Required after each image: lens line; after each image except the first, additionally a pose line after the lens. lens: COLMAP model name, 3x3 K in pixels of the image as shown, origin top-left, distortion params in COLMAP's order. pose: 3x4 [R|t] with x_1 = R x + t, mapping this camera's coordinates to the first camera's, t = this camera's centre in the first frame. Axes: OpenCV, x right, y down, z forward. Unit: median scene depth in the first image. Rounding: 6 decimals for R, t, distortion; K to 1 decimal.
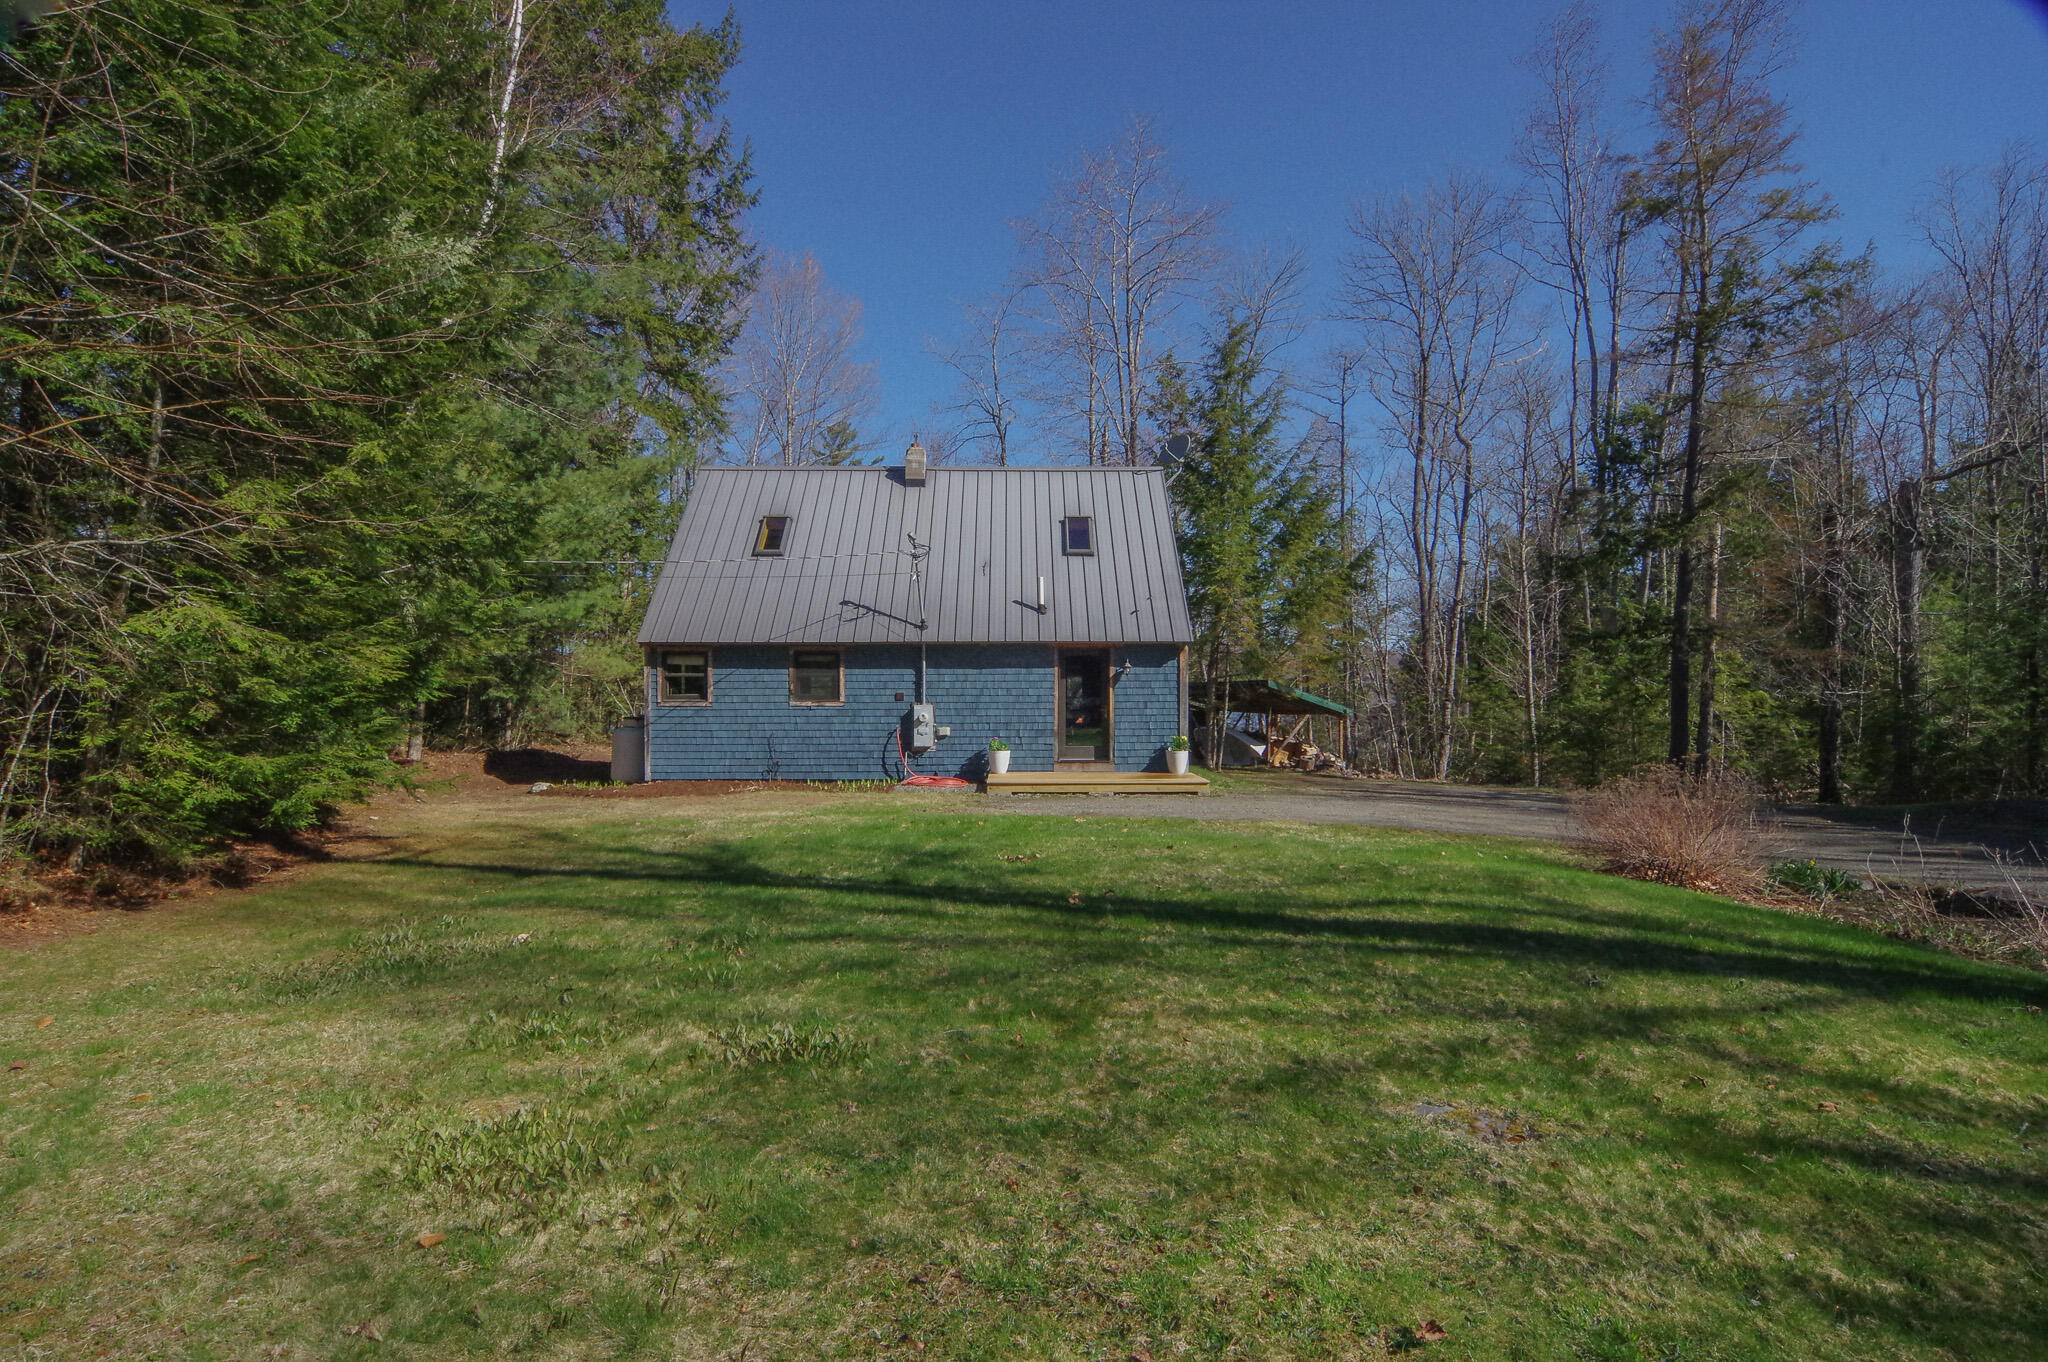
lens RADIAL K [[1090.4, 0, 1034.2], [0, 1090.4, 684.2], [0, 0, 1]] dist [-0.006872, -0.010550]
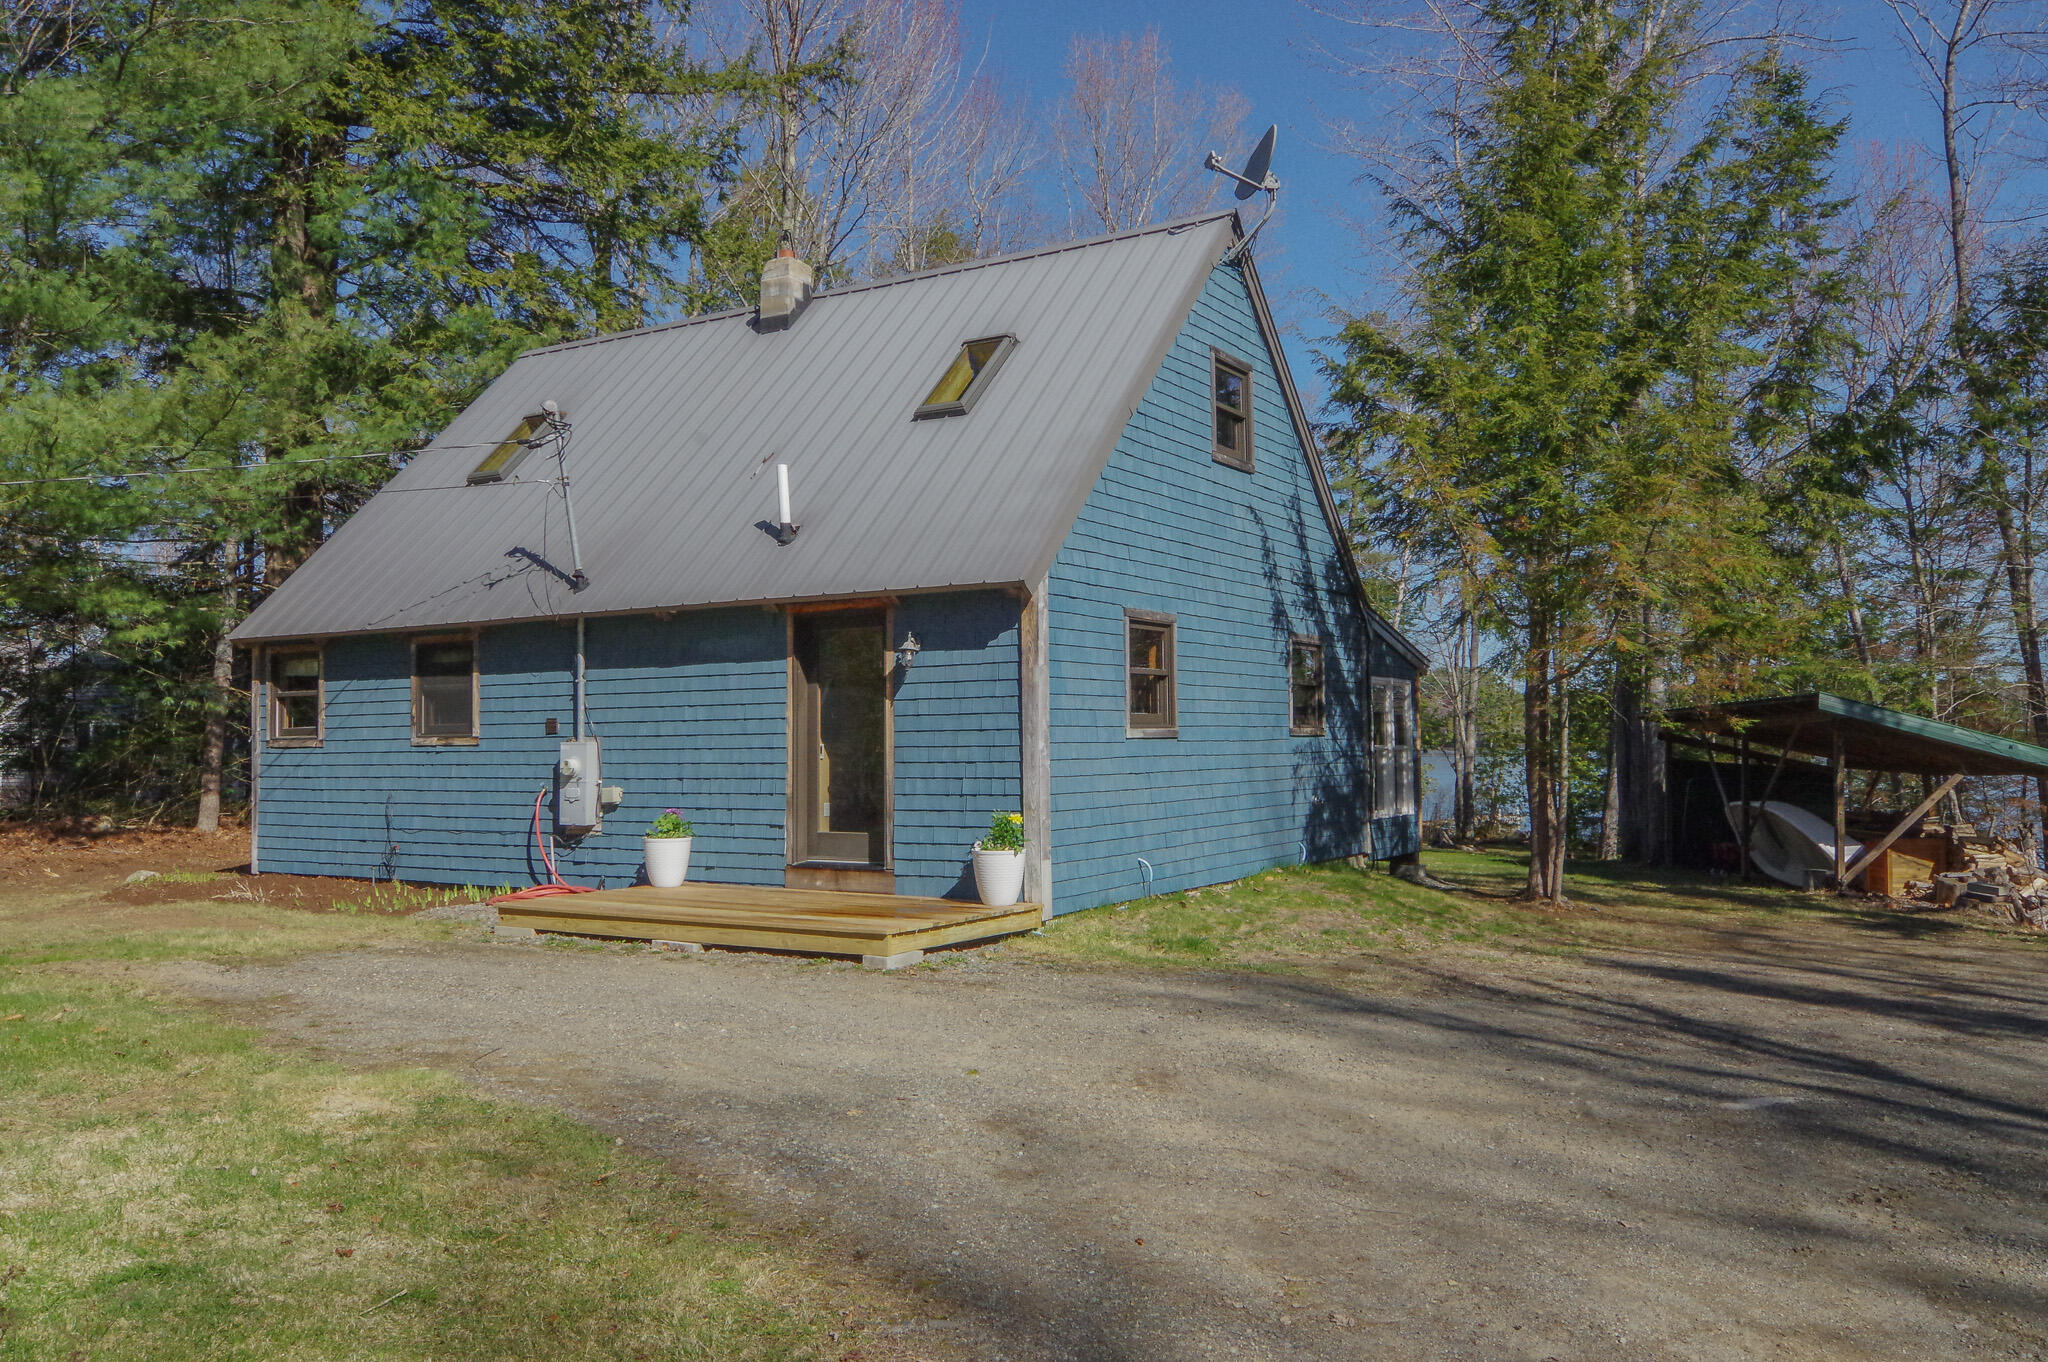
lens RADIAL K [[1547.0, 0, 1028.9], [0, 1547.0, 679.5], [0, 0, 1]] dist [0.001408, -0.012386]
pose [[0.847345, -0.028409, -0.530282, 0.445619], [0.008647, 0.999174, -0.039712, 0.020419], [0.530972, 0.029064, 0.846891, 0.505860]]
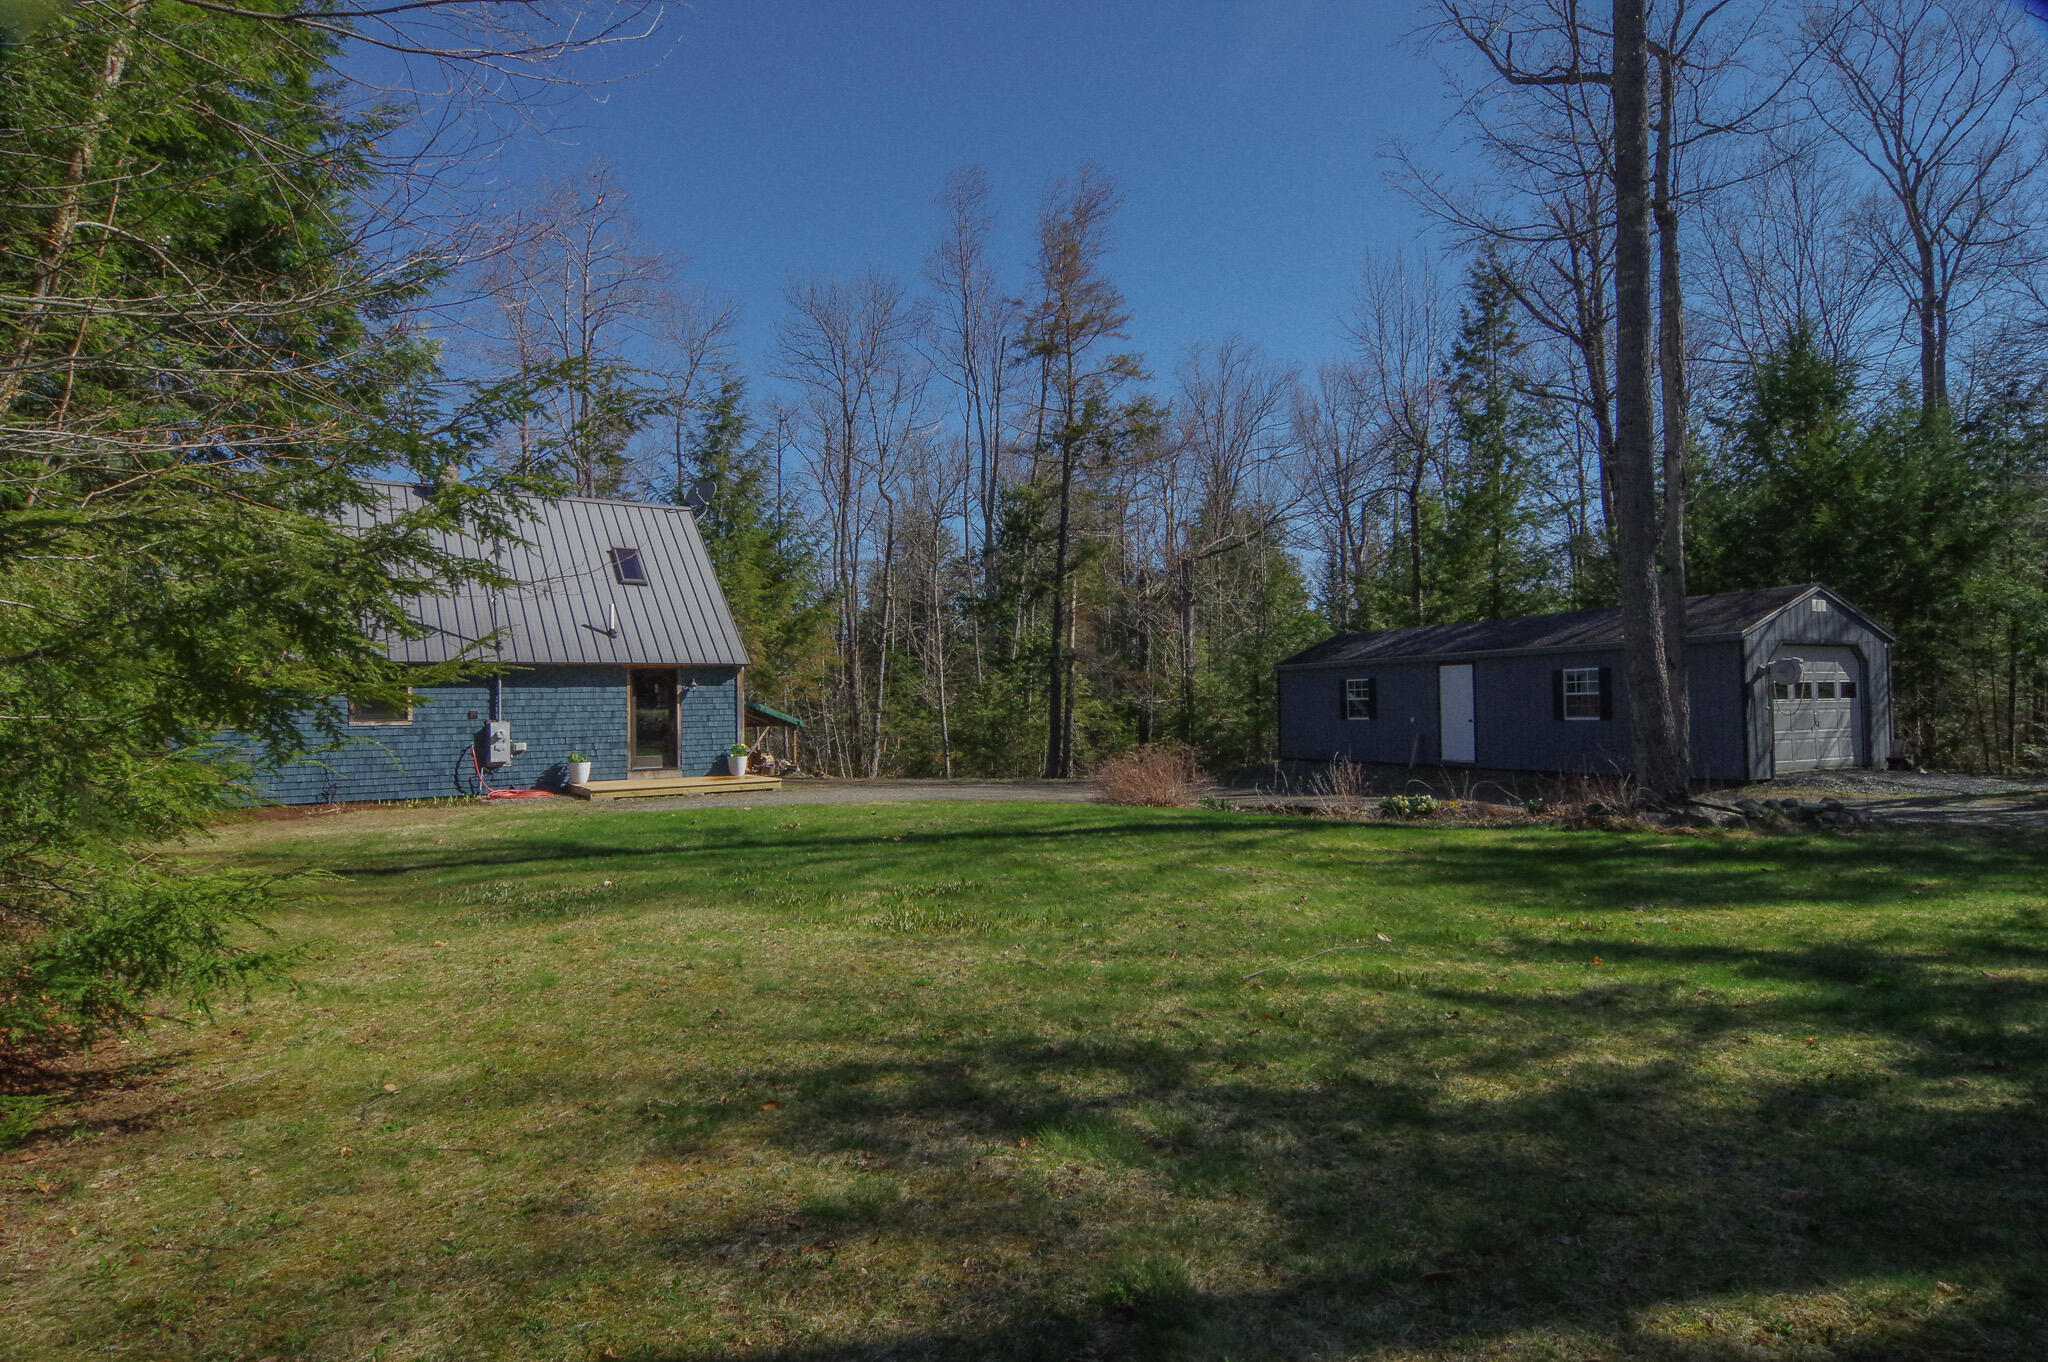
lens RADIAL K [[1090.4, 0, 1032.9], [0, 1090.4, 683.6], [0, 0, 1]] dist [-0.006872, -0.010550]
pose [[0.825789, -0.001766, 0.563976, -0.265856], [0.009743, 0.999891, -0.011134, -0.001352], [-0.563895, 0.014689, 0.825716, -0.150474]]
